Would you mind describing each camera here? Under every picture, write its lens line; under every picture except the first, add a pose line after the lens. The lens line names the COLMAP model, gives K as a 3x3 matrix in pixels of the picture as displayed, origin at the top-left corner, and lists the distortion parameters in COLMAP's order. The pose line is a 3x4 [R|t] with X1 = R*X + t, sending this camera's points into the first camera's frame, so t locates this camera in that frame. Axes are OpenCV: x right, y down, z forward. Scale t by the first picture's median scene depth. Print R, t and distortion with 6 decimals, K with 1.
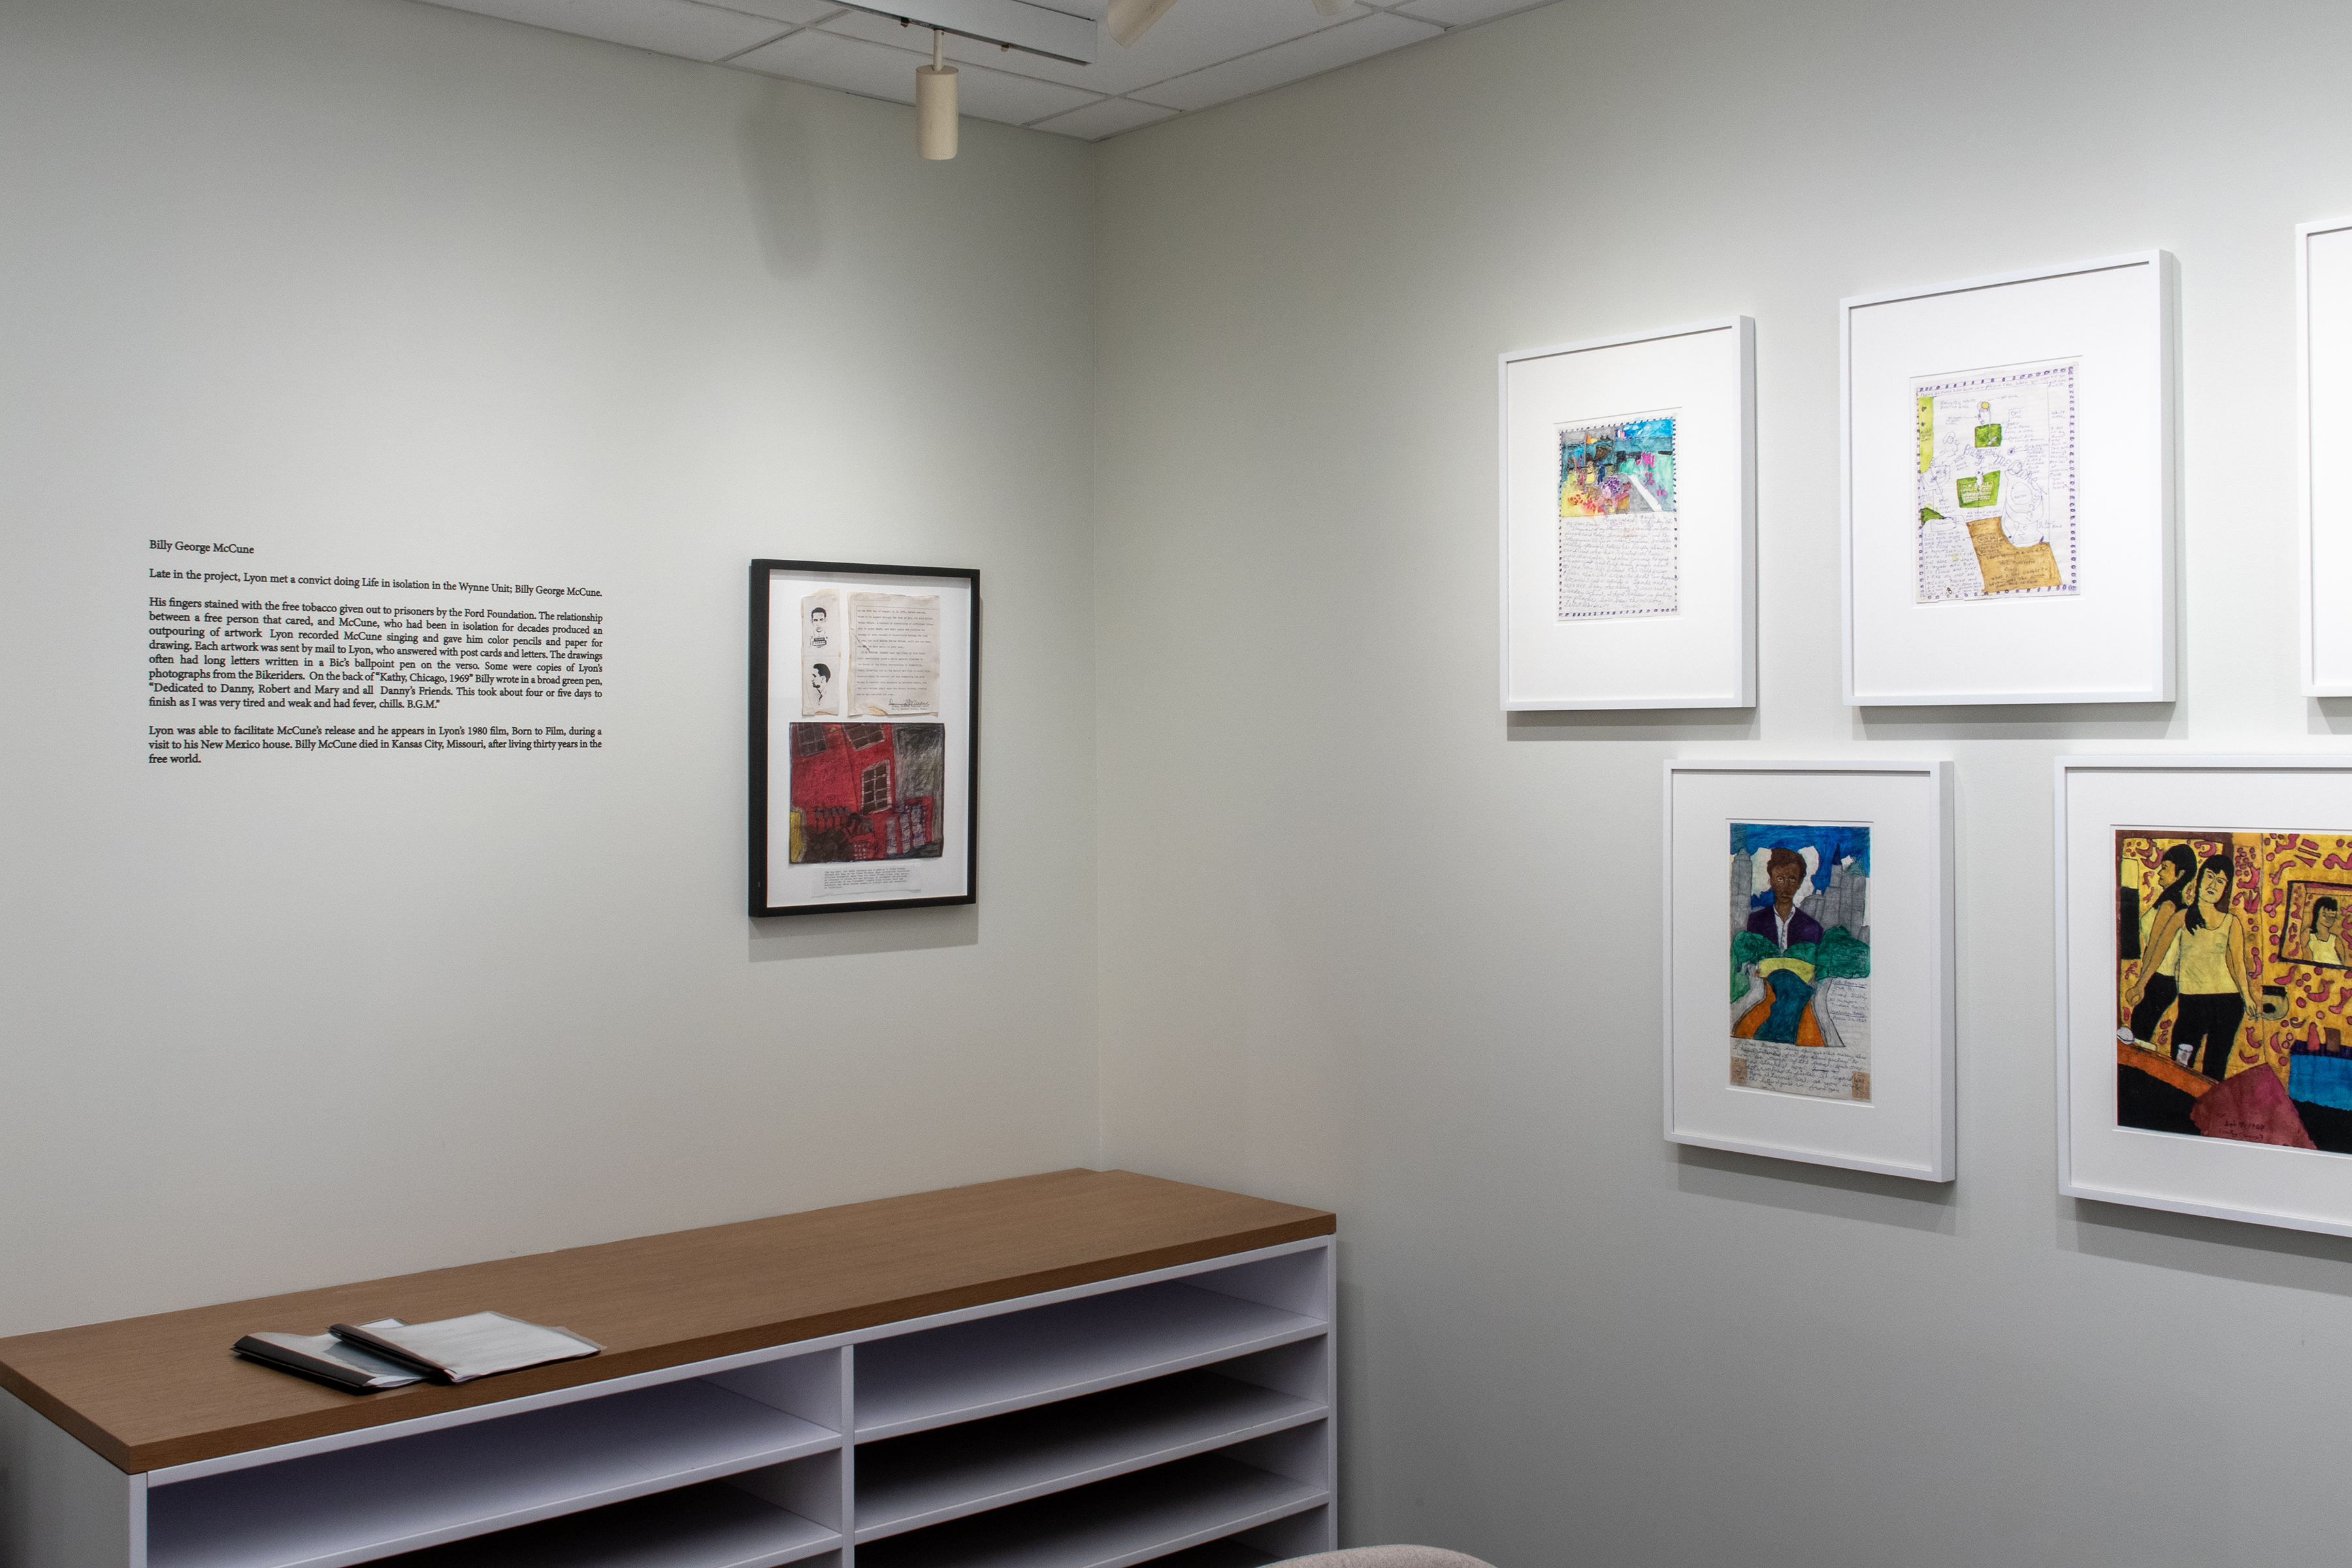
lens RADIAL K [[2346.1, 0, 1159.8], [0, 2346.1, 735.5], [0, 0, 1]] dist [-0.002571, 0.000000]
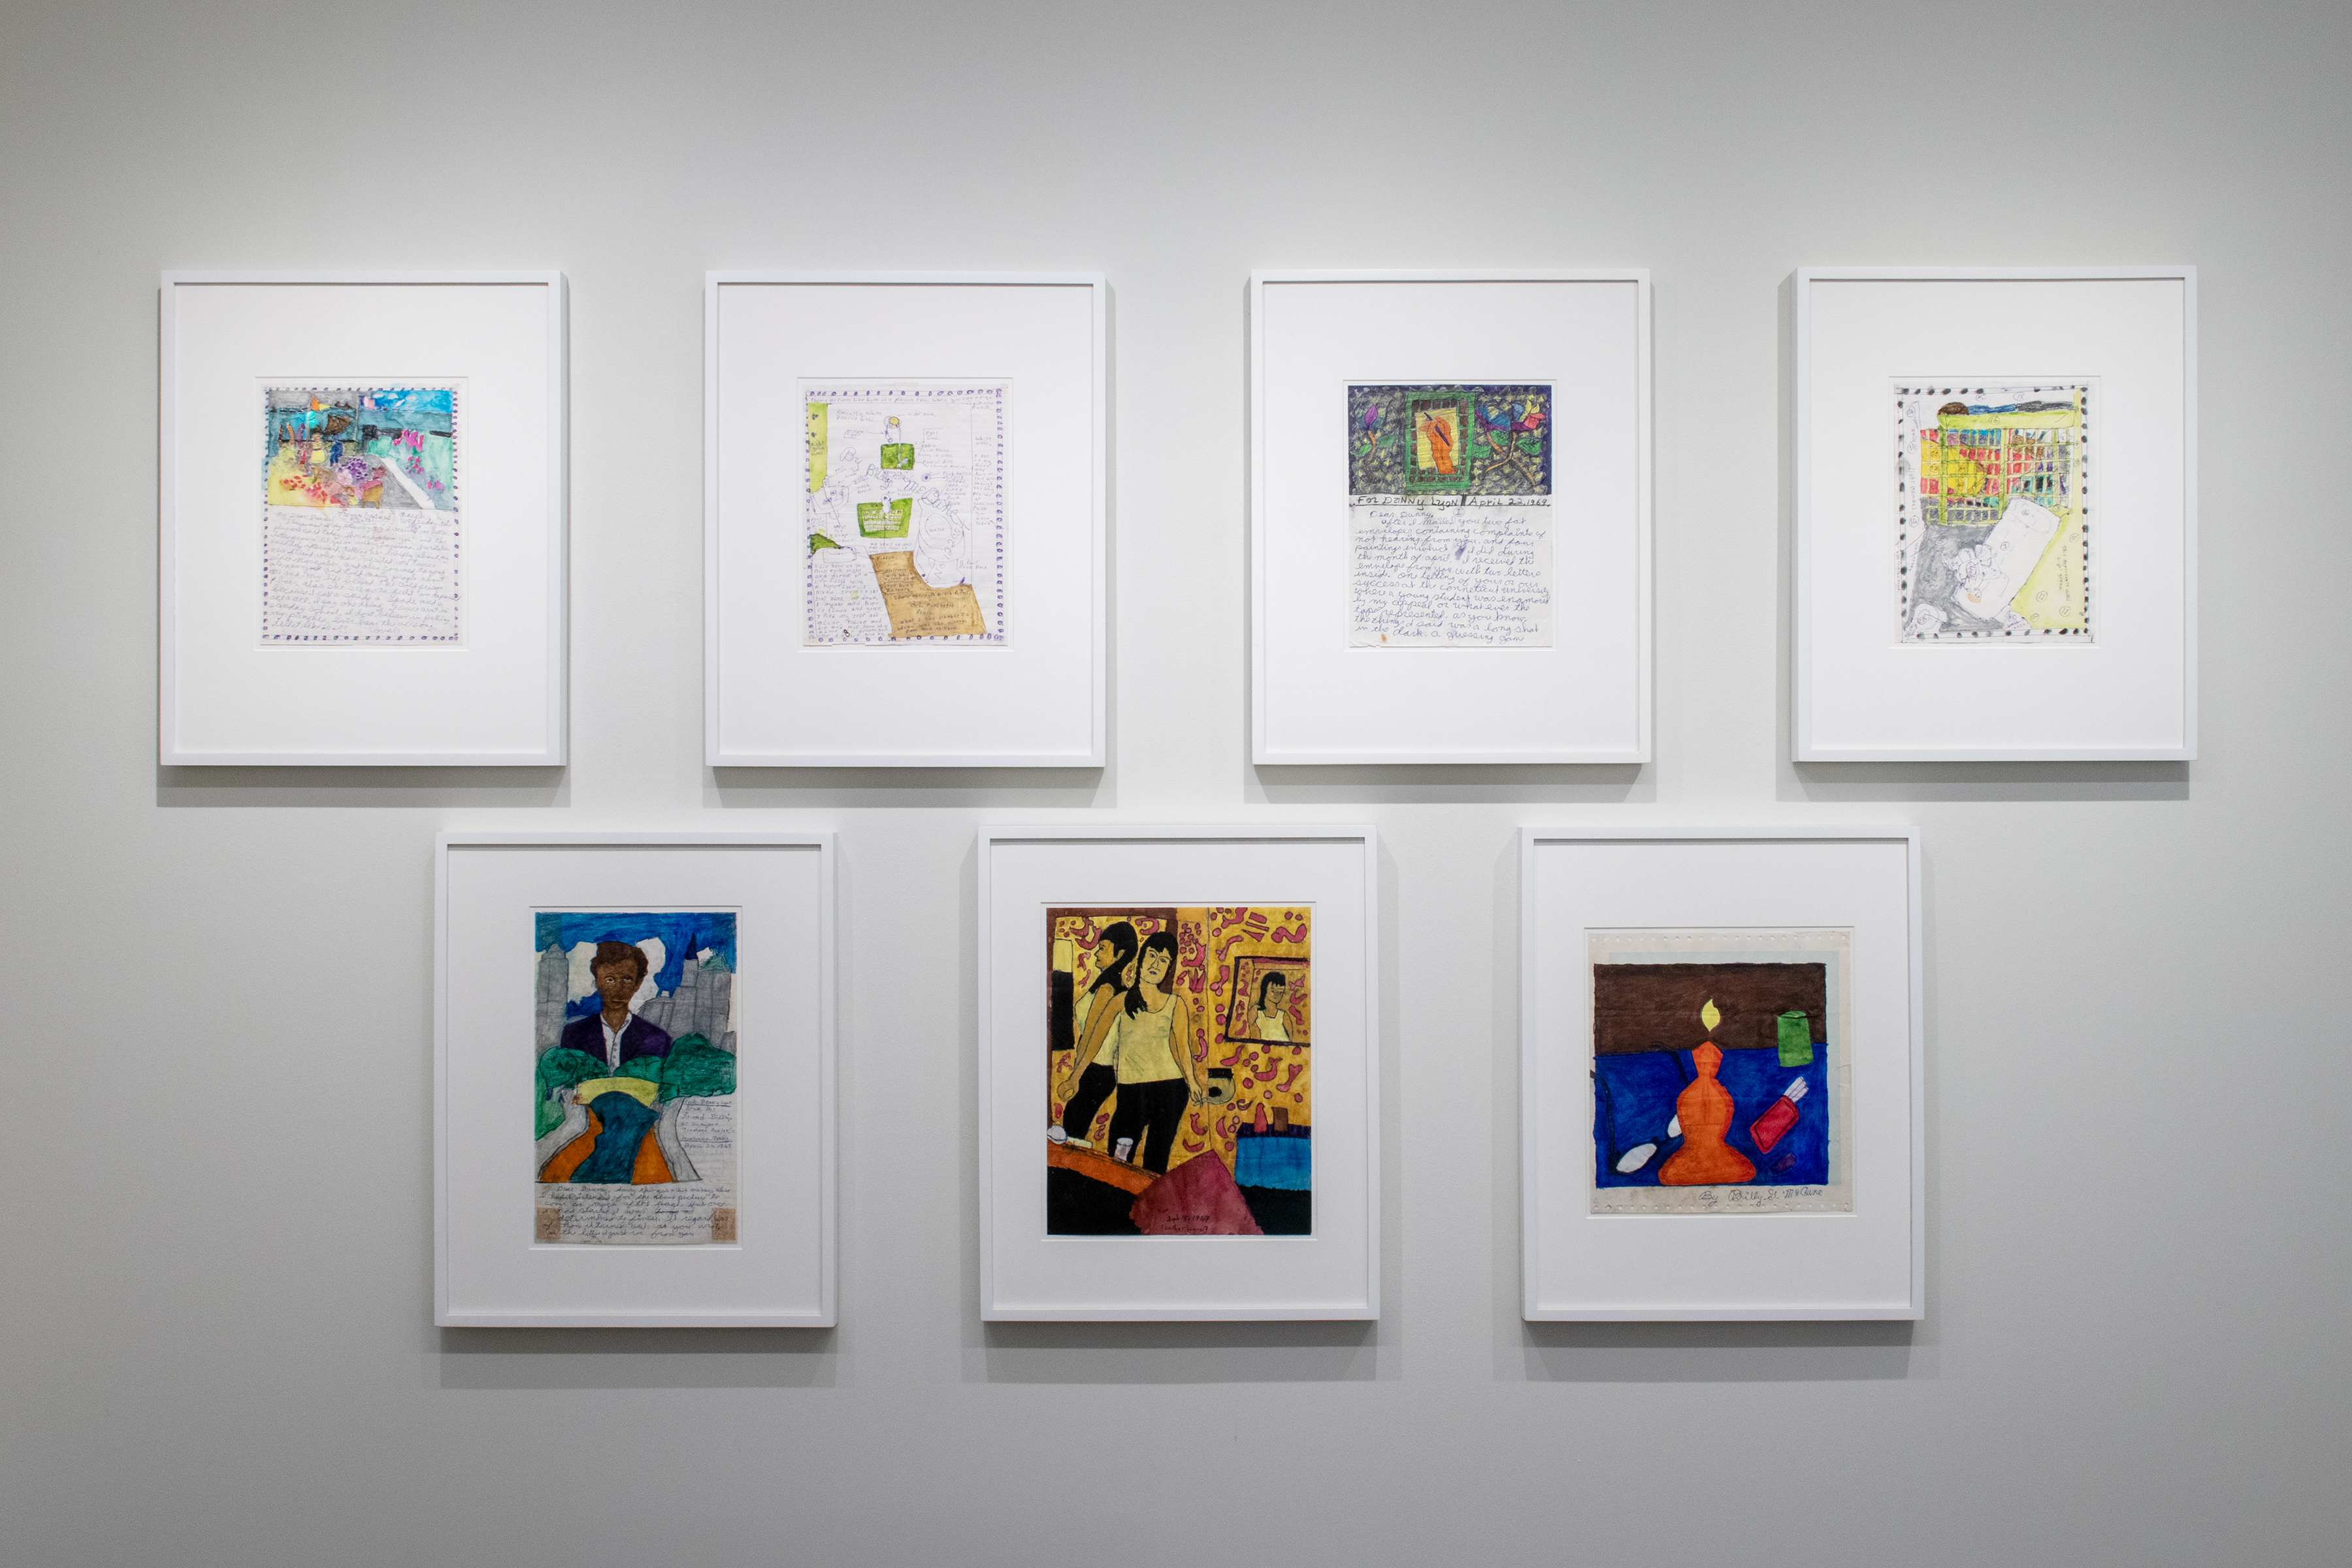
lens RADIAL K [[2547.9, 0, 1175.6], [0, 2547.9, 820.8], [0, 0, 1]] dist [0.021681, 0.000000]
pose [[0.674342, 0.000787, 0.738418, -0.265227], [-0.004463, 0.999986, 0.003010, 0.003222], [-0.738405, -0.005325, 0.674336, 0.281646]]
